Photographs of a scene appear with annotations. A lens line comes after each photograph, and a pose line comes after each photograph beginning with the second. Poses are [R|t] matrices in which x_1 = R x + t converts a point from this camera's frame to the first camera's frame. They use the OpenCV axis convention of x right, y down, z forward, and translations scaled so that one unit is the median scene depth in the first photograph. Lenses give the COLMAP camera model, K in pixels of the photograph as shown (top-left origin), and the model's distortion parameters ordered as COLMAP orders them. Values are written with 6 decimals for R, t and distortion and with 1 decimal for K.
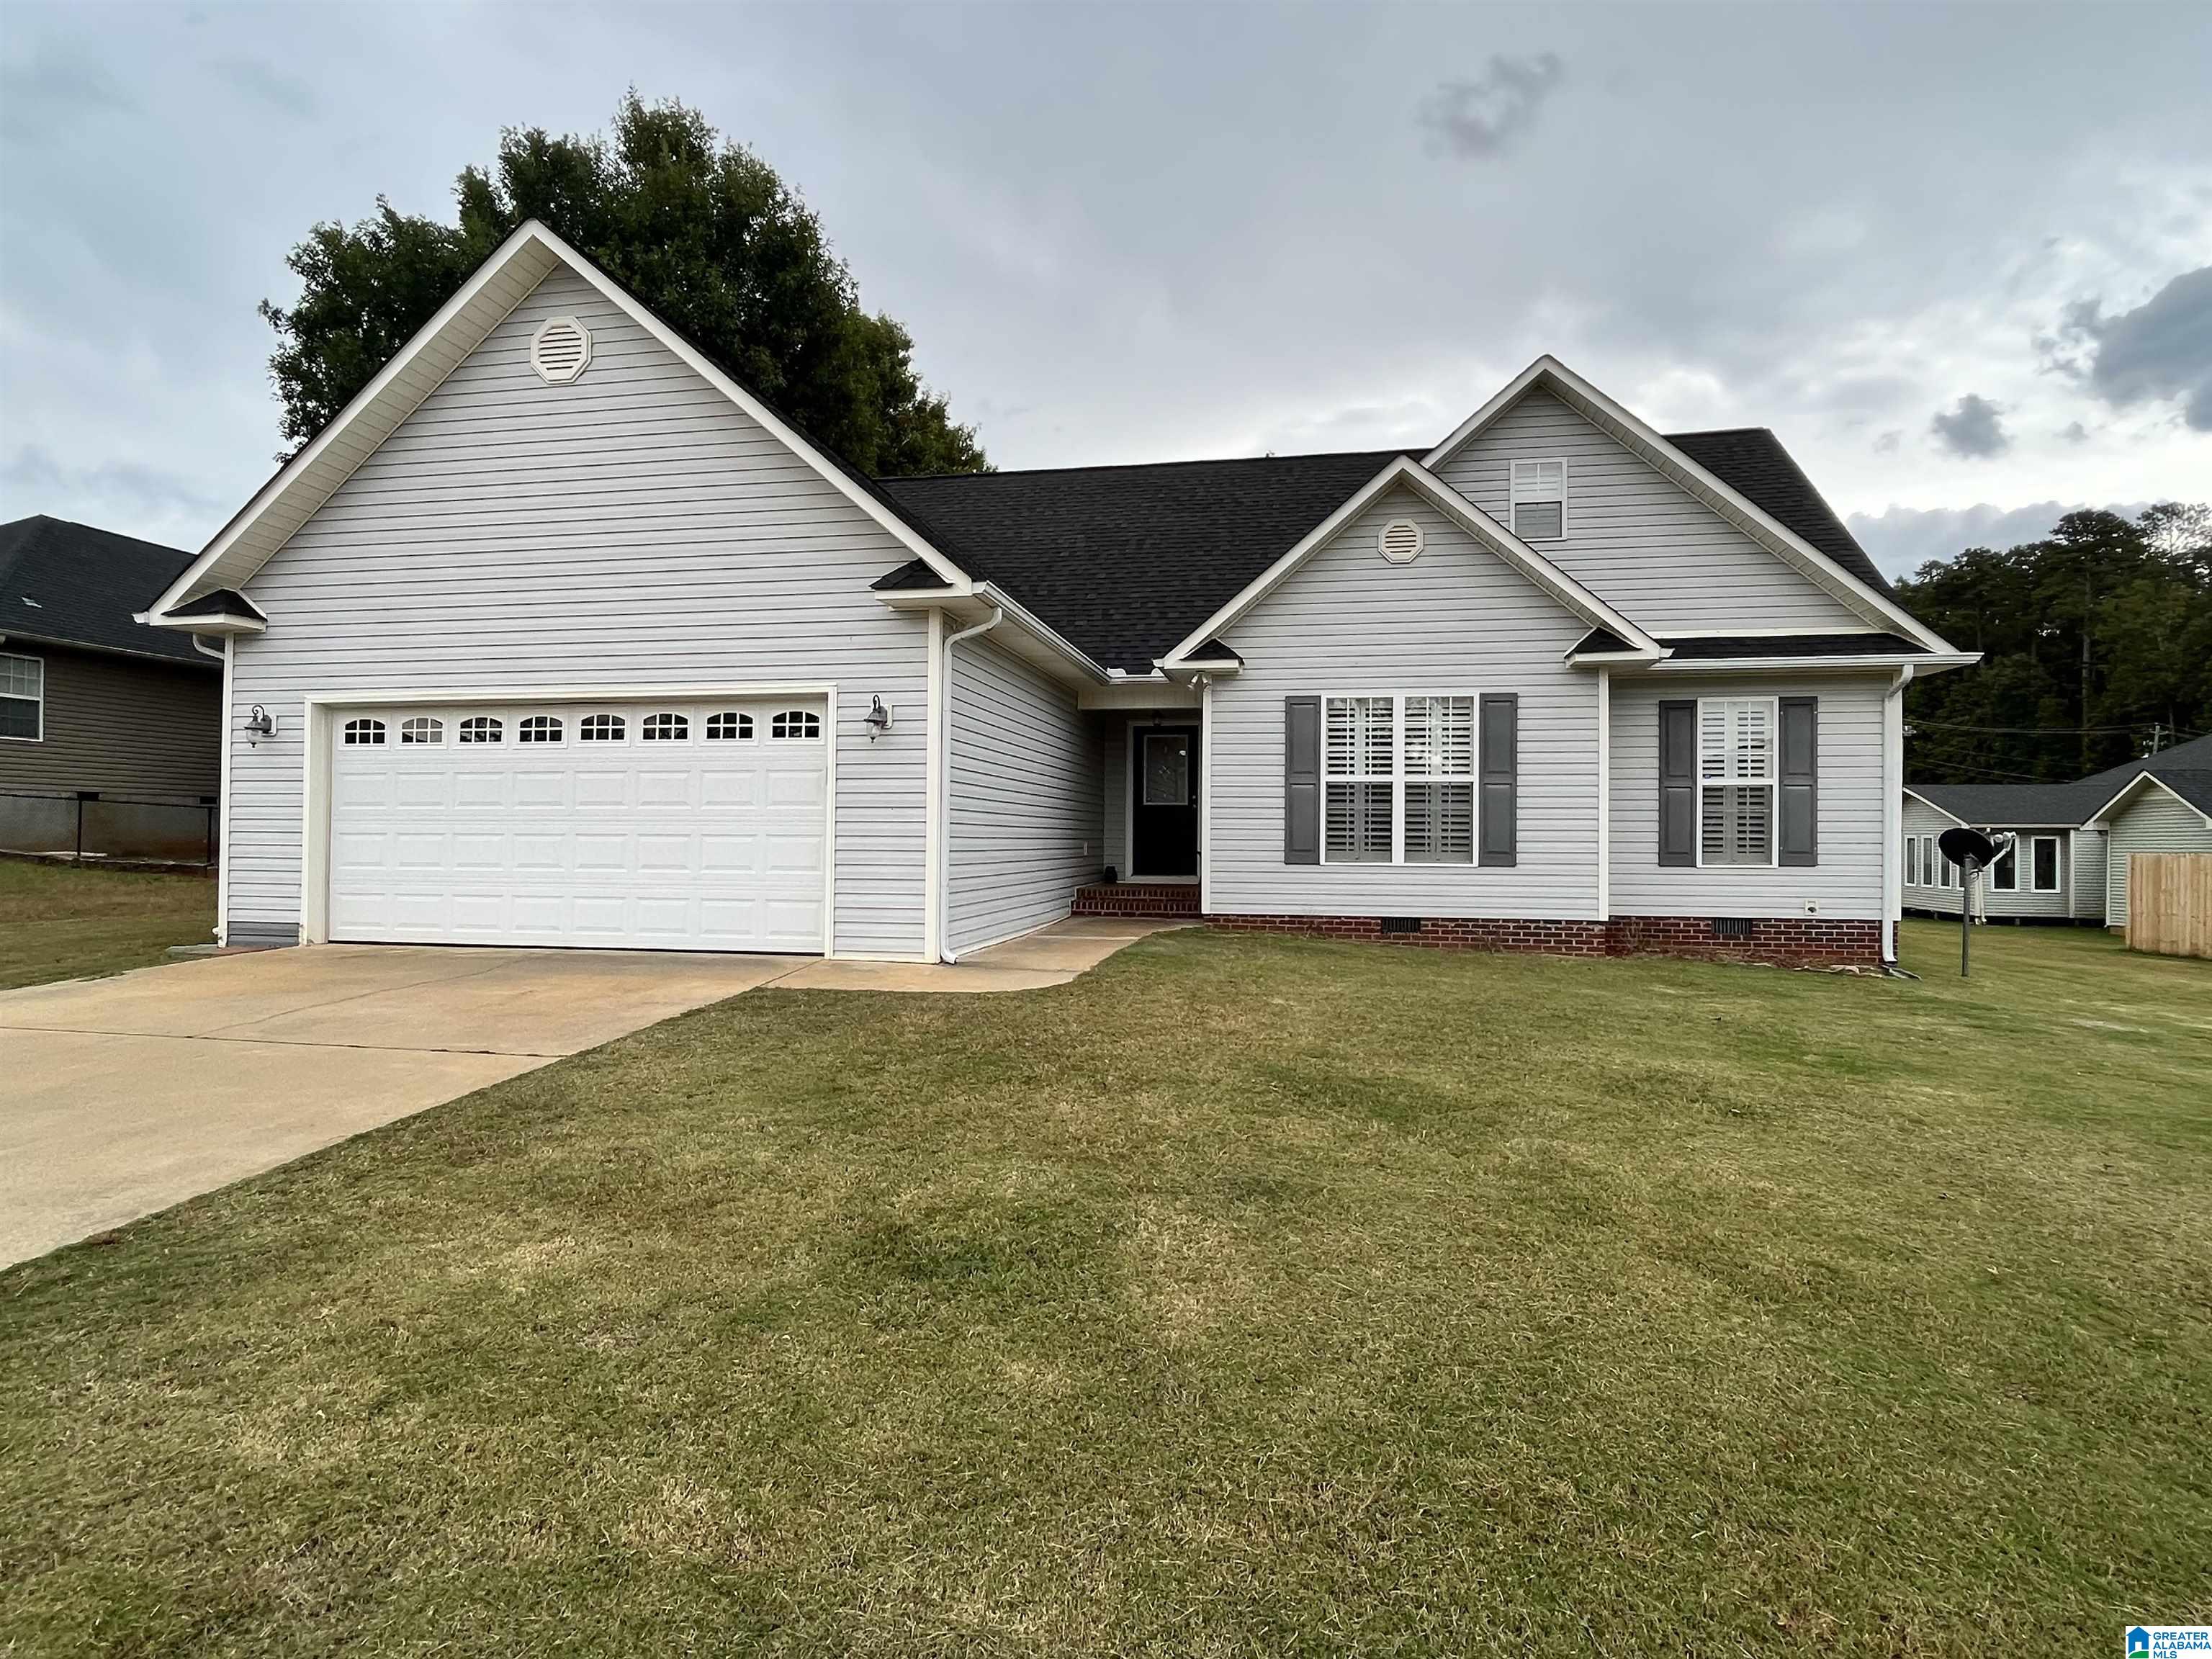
lens RADIAL K [[1165.2, 0, 1099.6], [0, 1165.2, 830.1], [0, 0, 1]] dist [-0.003036, 0.000131]
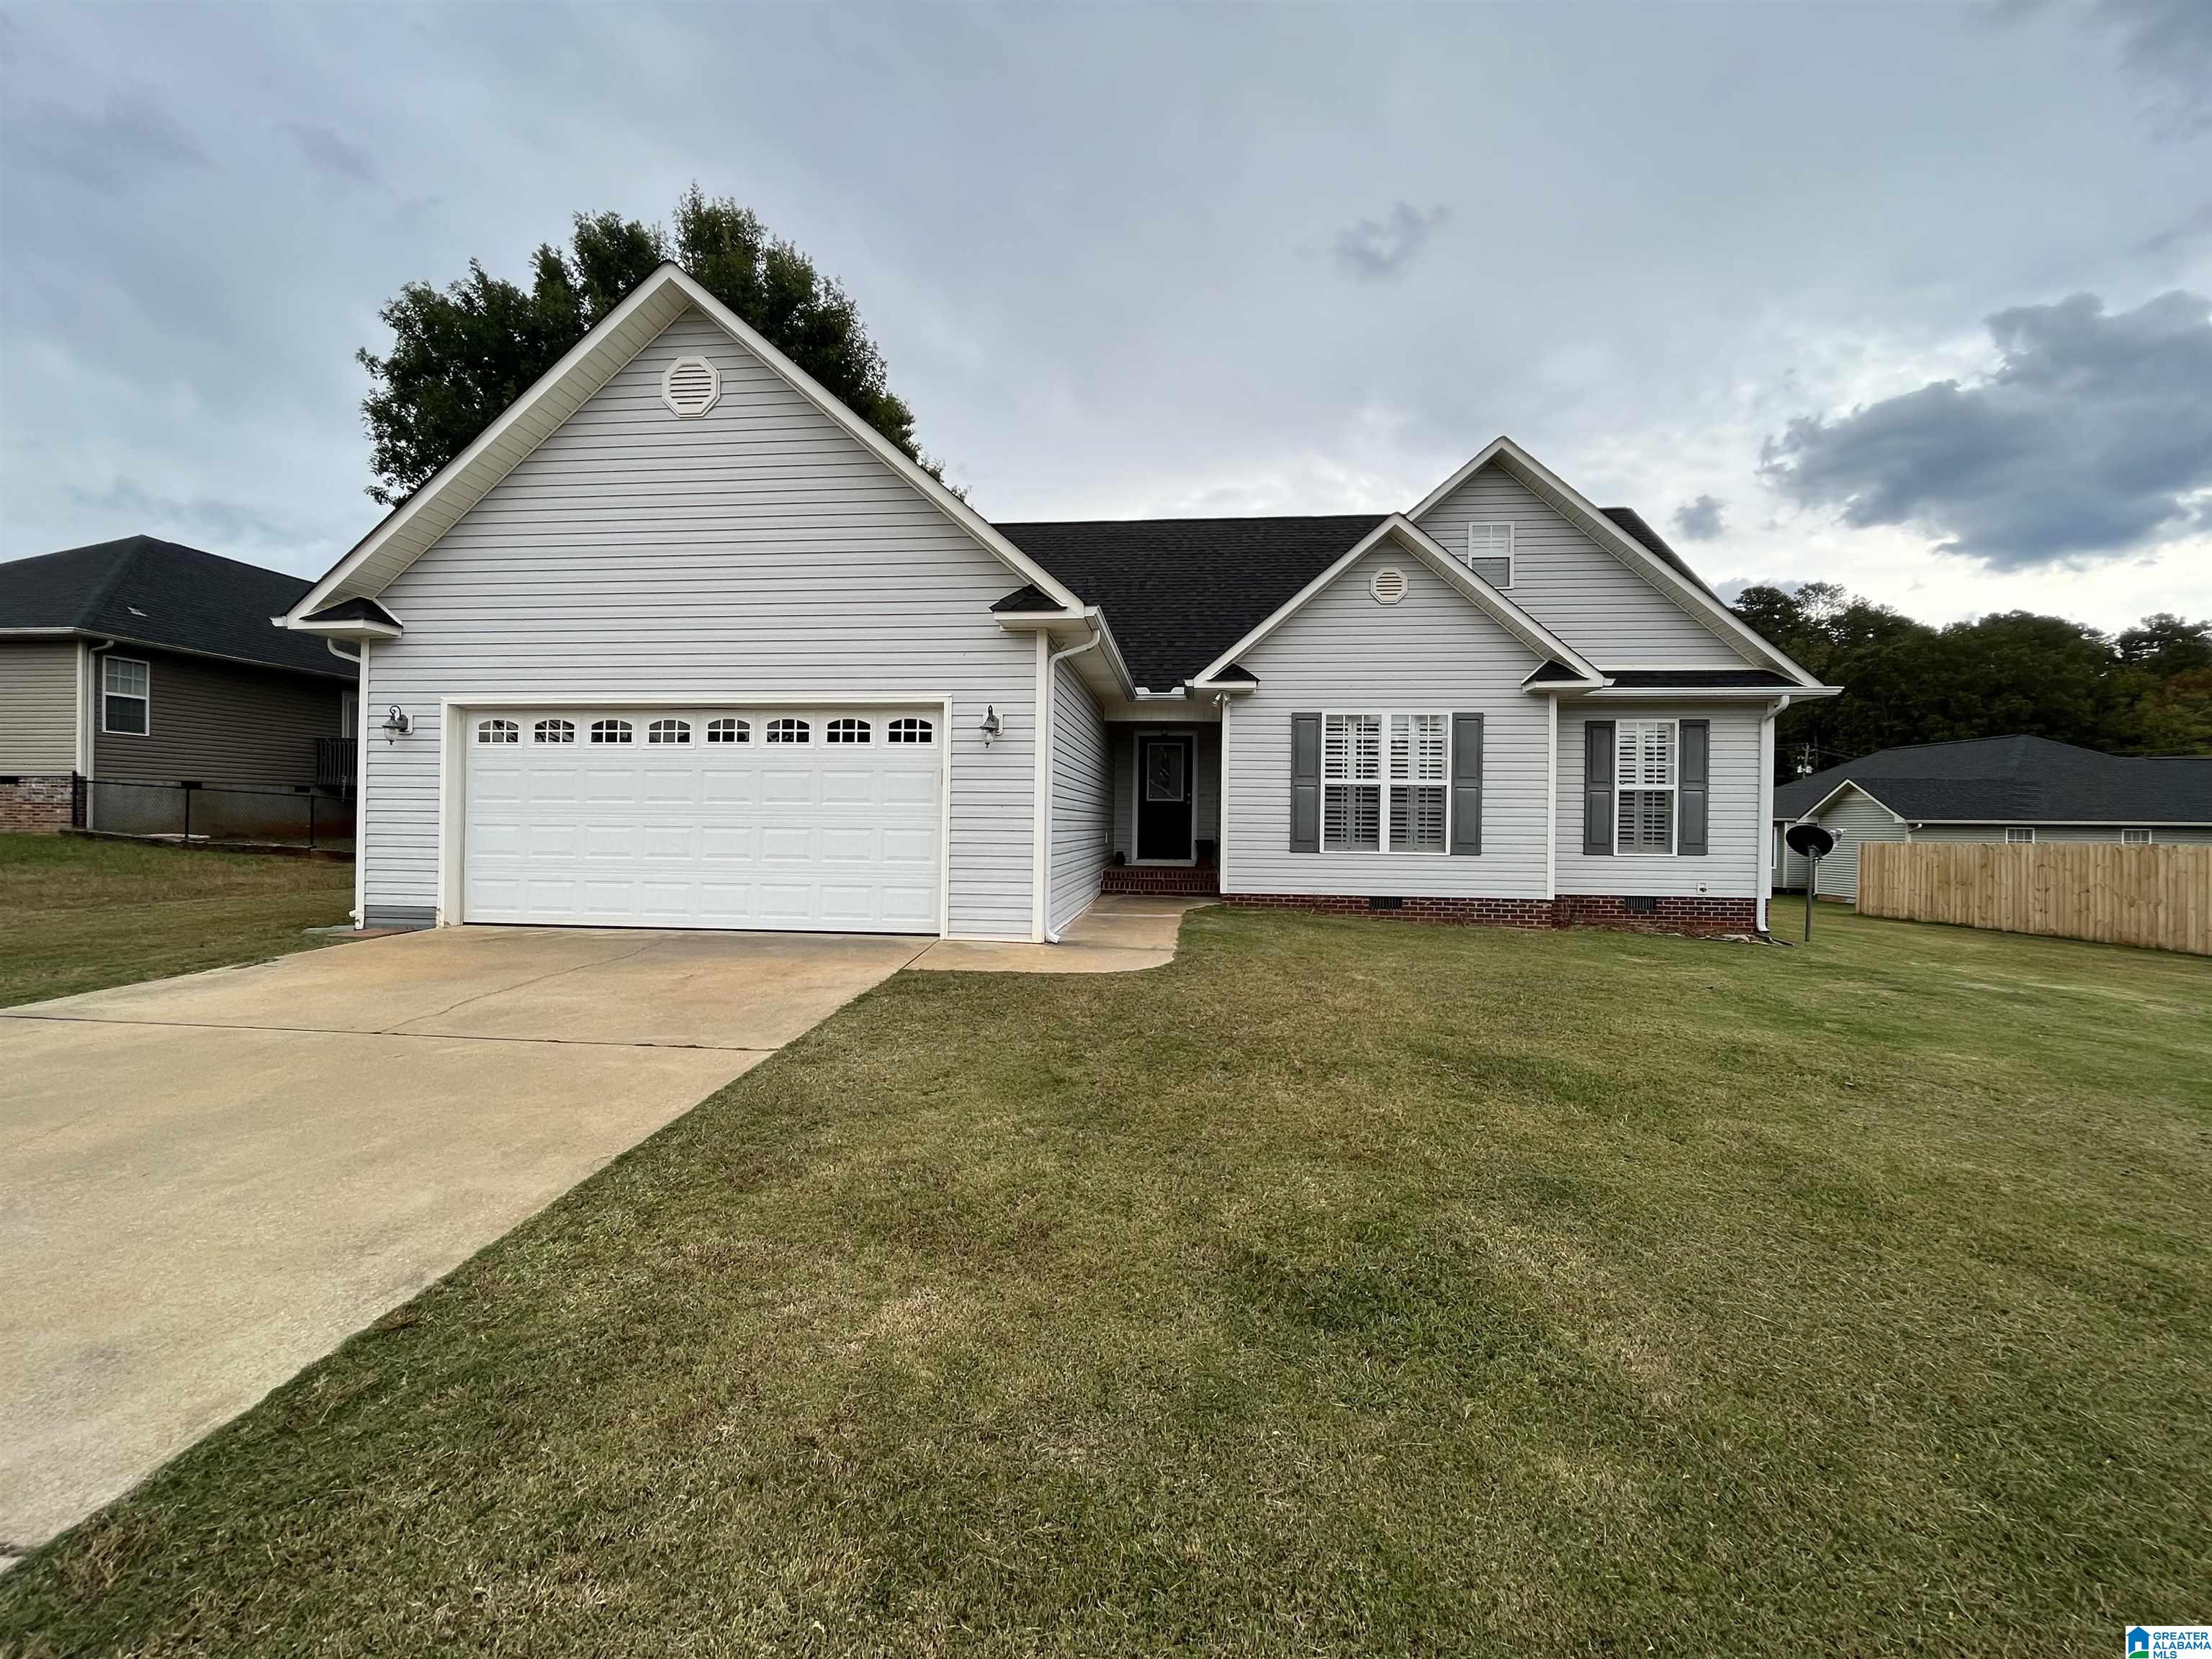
lens RADIAL K [[902.6, 0, 1098.6], [0, 902.6, 827.3], [0, 0, 1]] dist [-0.001869, -0.000234]
pose [[0.996171, 0.004886, 0.087286, -0.144540], [-0.005981, 0.999907, 0.012285, -0.008487], [-0.087218, -0.012760, 0.996108, 0.107113]]
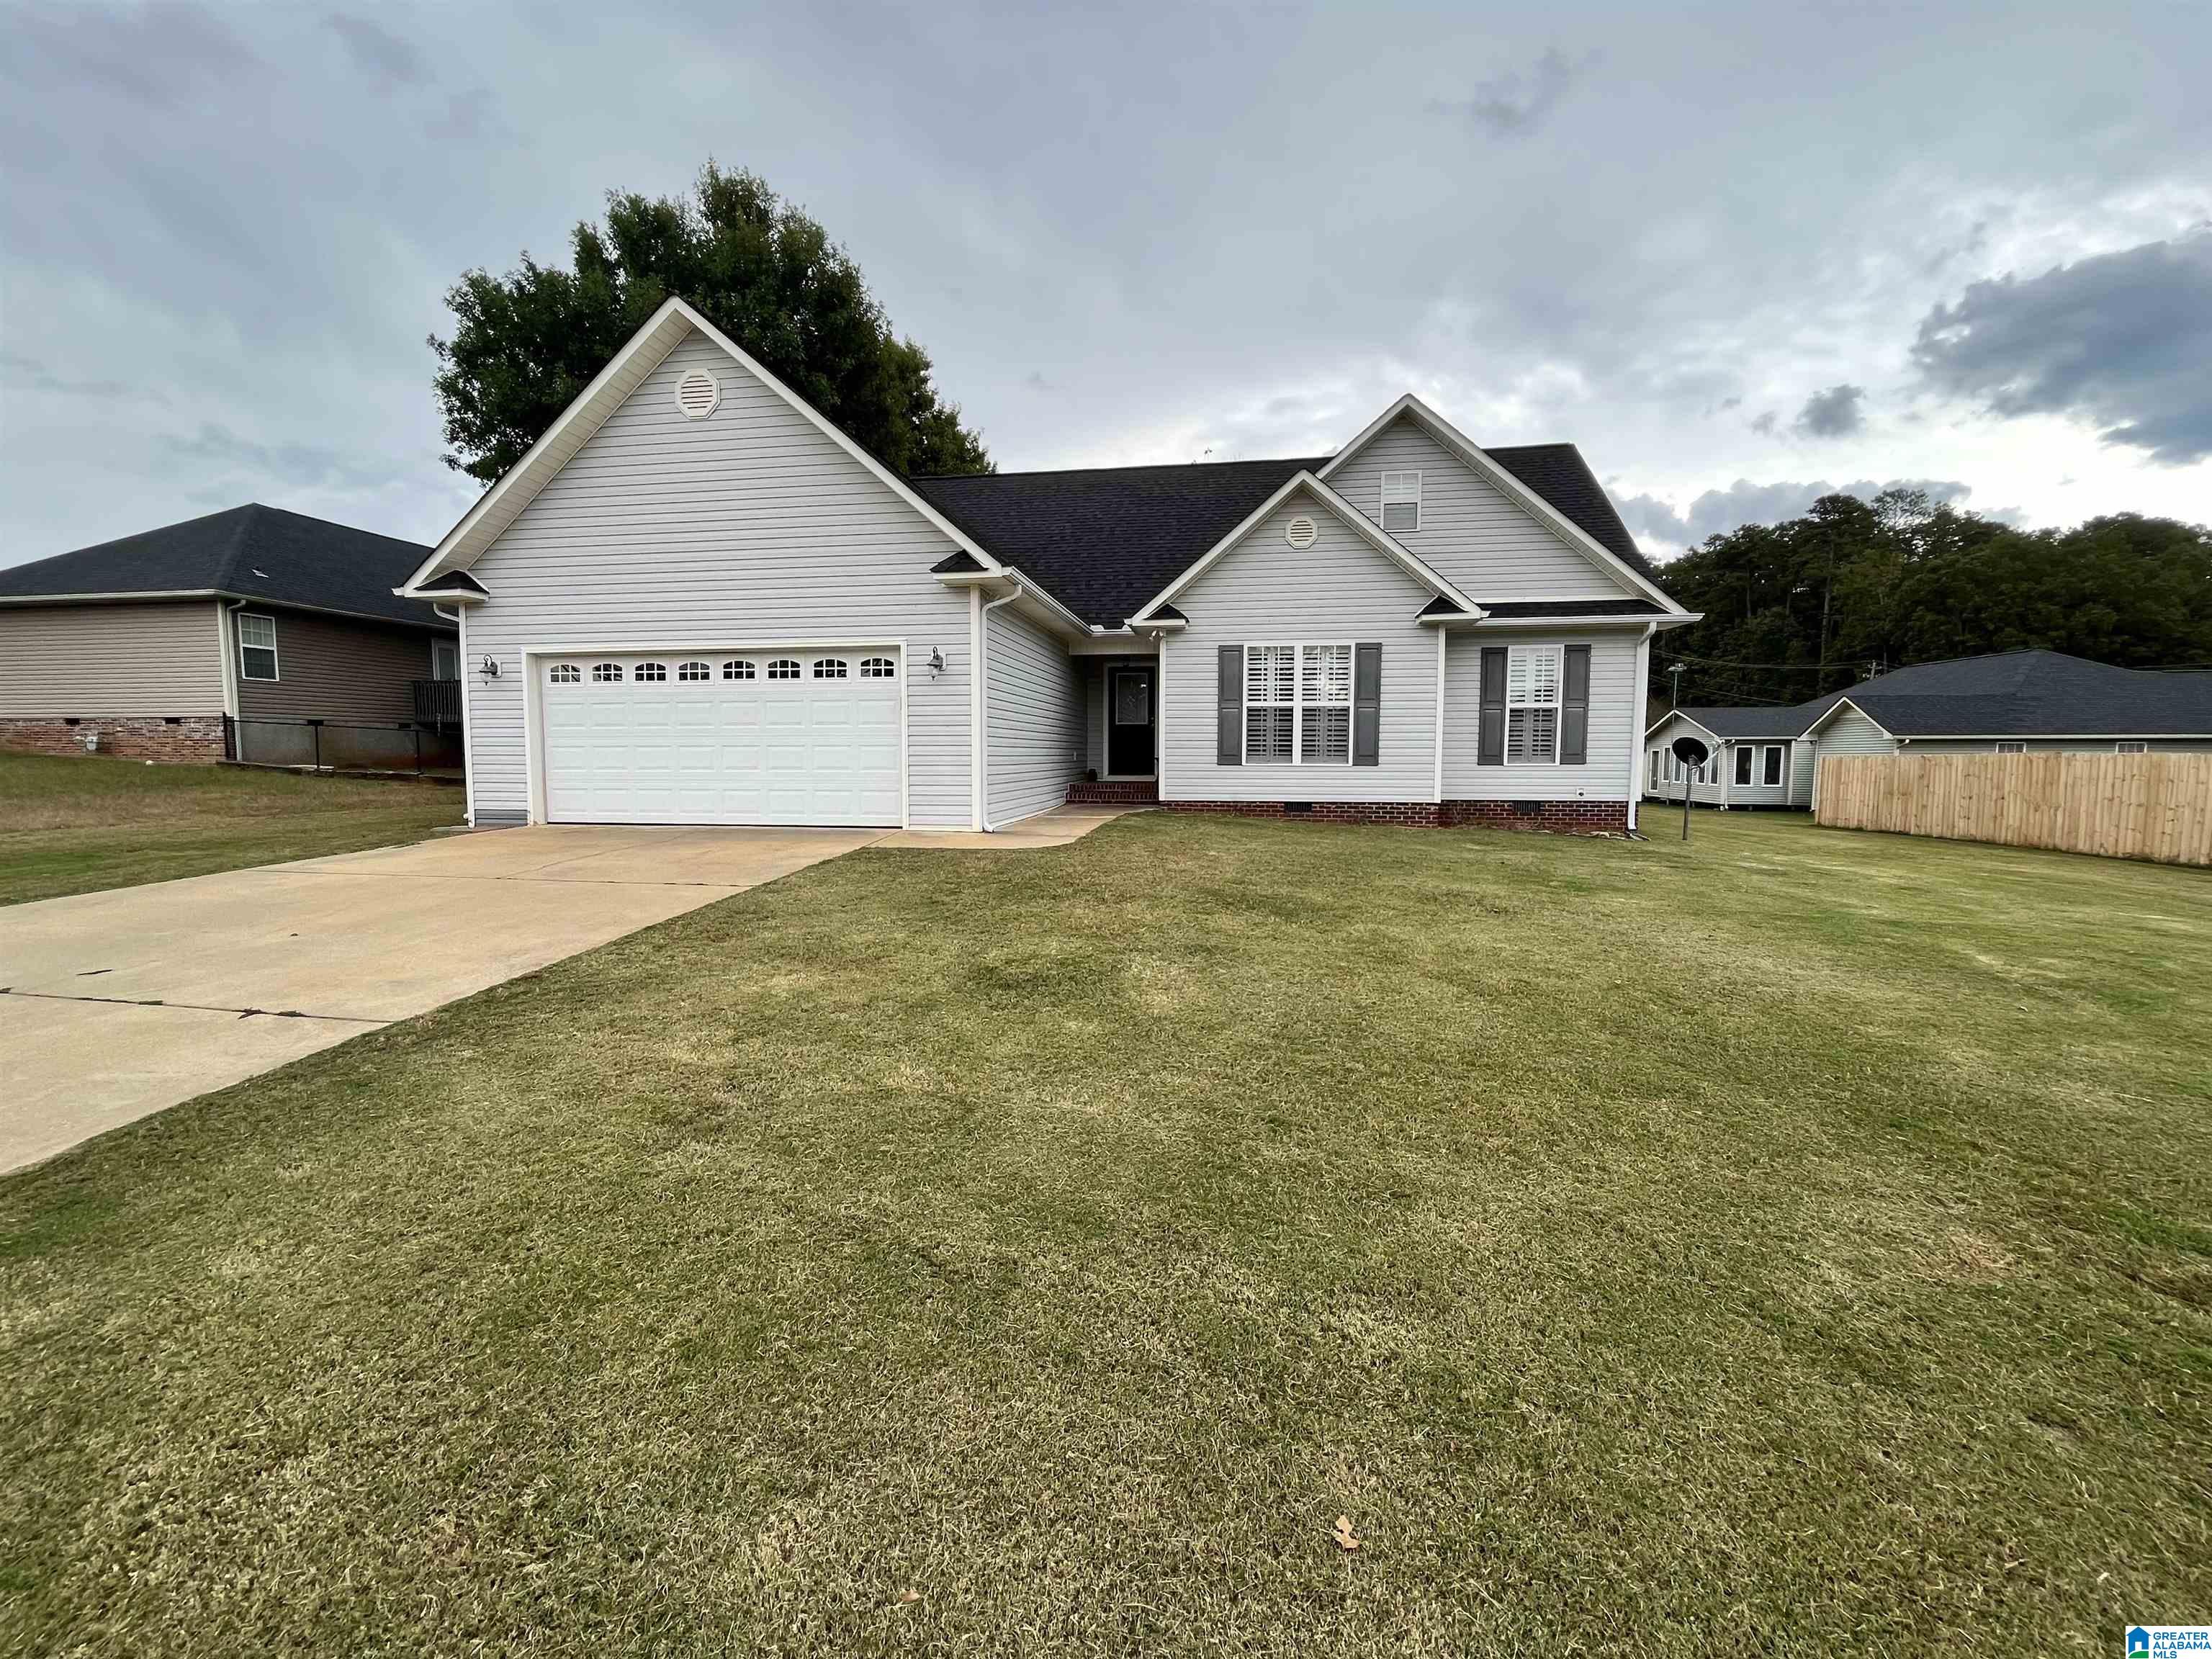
lens RADIAL K [[902.6, 0, 1100.0], [0, 902.6, 827.9], [0, 0, 1]] dist [-0.001869, -0.000234]
pose [[0.999565, -0.008579, 0.028224, -0.019259], [0.006023, 0.995976, 0.089418, 0.007446], [-0.028878, -0.089209, 0.995594, -0.118977]]
